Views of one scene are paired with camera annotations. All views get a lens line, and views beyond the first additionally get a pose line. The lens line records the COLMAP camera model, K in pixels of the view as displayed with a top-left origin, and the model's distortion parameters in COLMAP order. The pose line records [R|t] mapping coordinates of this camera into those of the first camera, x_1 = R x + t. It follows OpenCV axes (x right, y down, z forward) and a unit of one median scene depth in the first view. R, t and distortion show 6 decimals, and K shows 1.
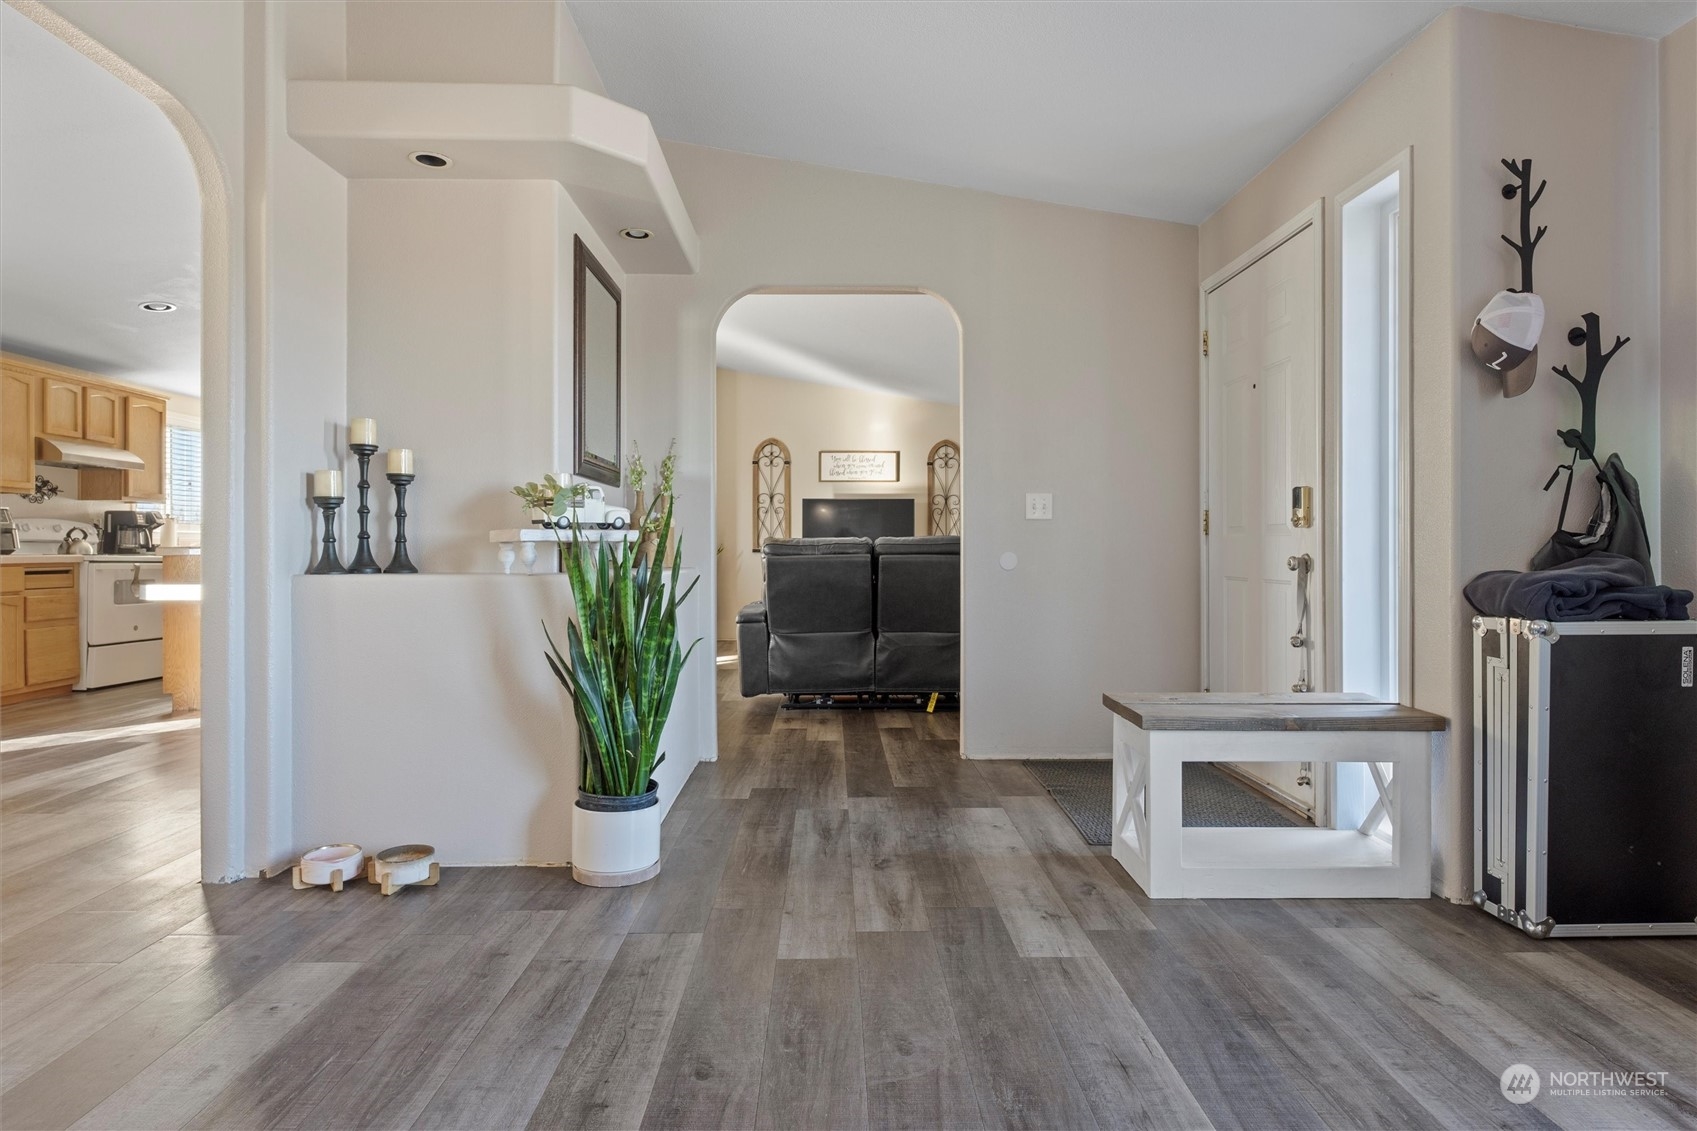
lens RADIAL K [[895.8, 0, 890.5], [0, 895.8, 566.6], [0, 0, 1]] dist [-0.047194, 0.000087]
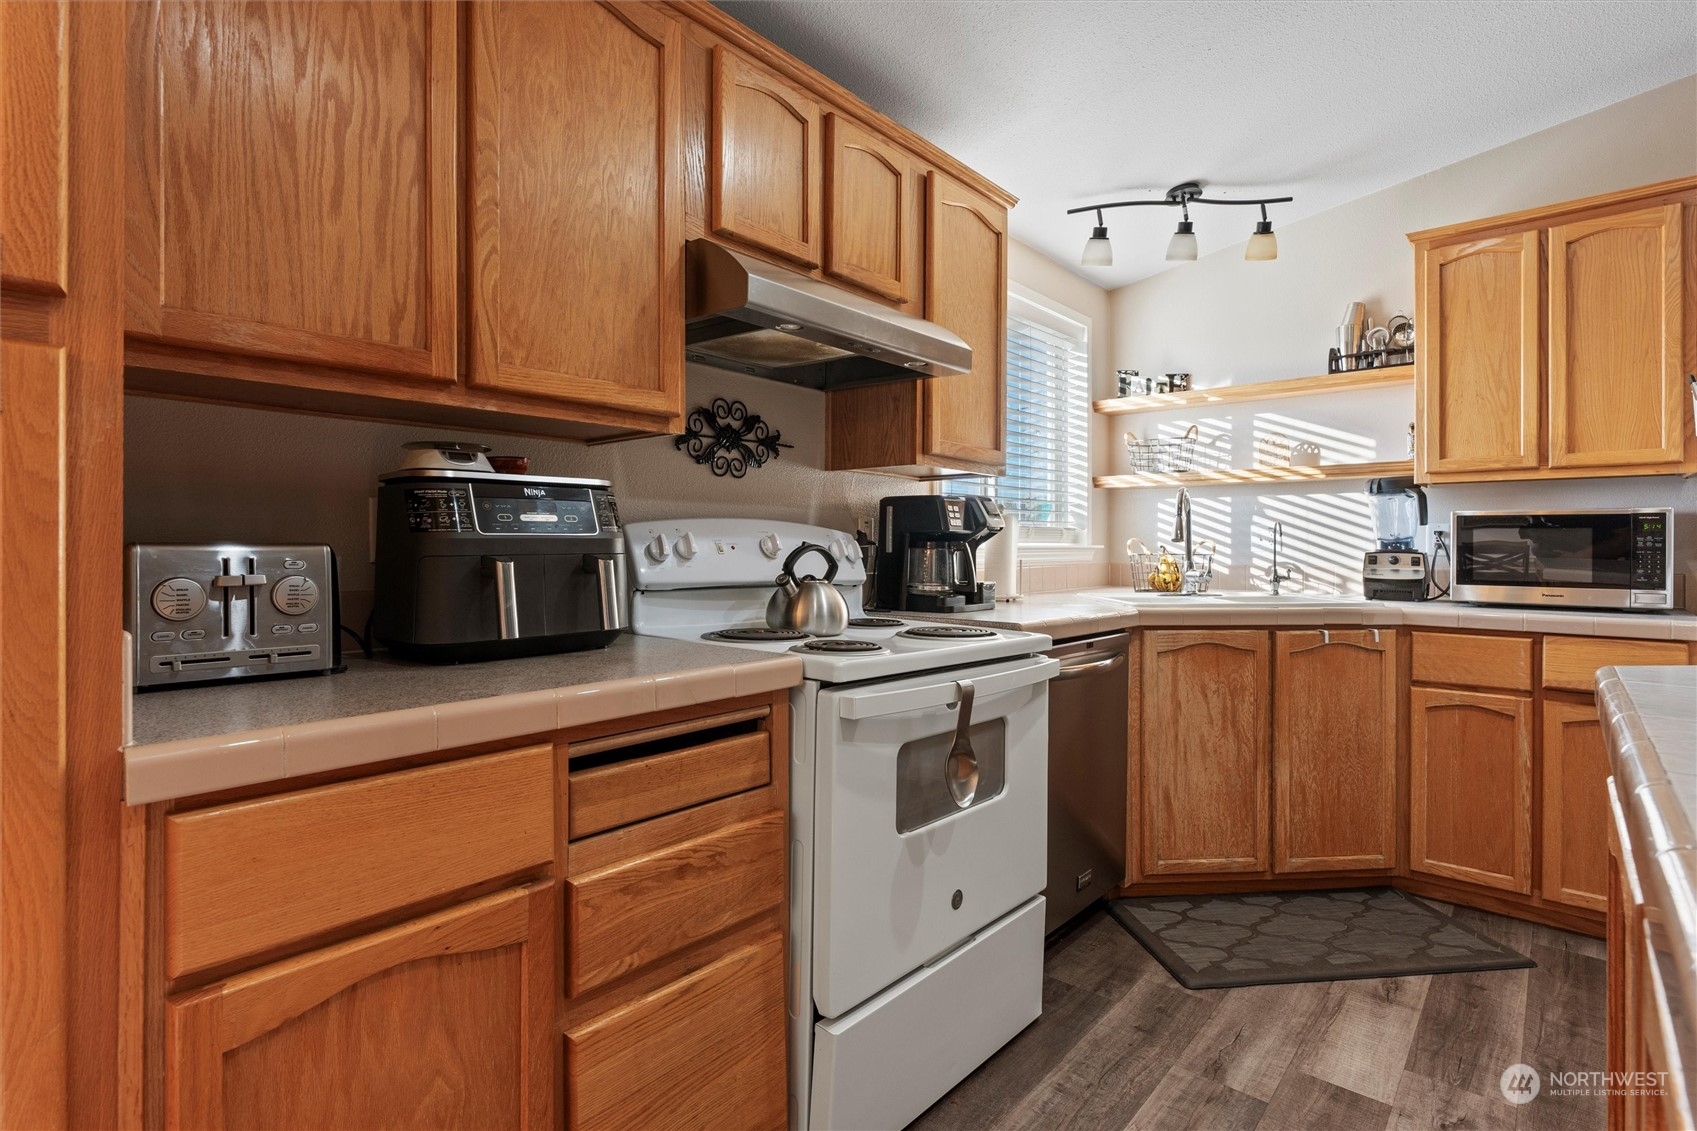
lens RADIAL K [[828.2, 0, 849.9], [0, 828.2, 545.4], [0, 0, 1]] dist [0.002542, -0.000167]
pose [[0.714151, 0.006028, -0.699966, -0.664689], [-0.017360, 0.999808, -0.009101, -0.039636], [0.699776, 0.018651, 0.714119, 0.728867]]
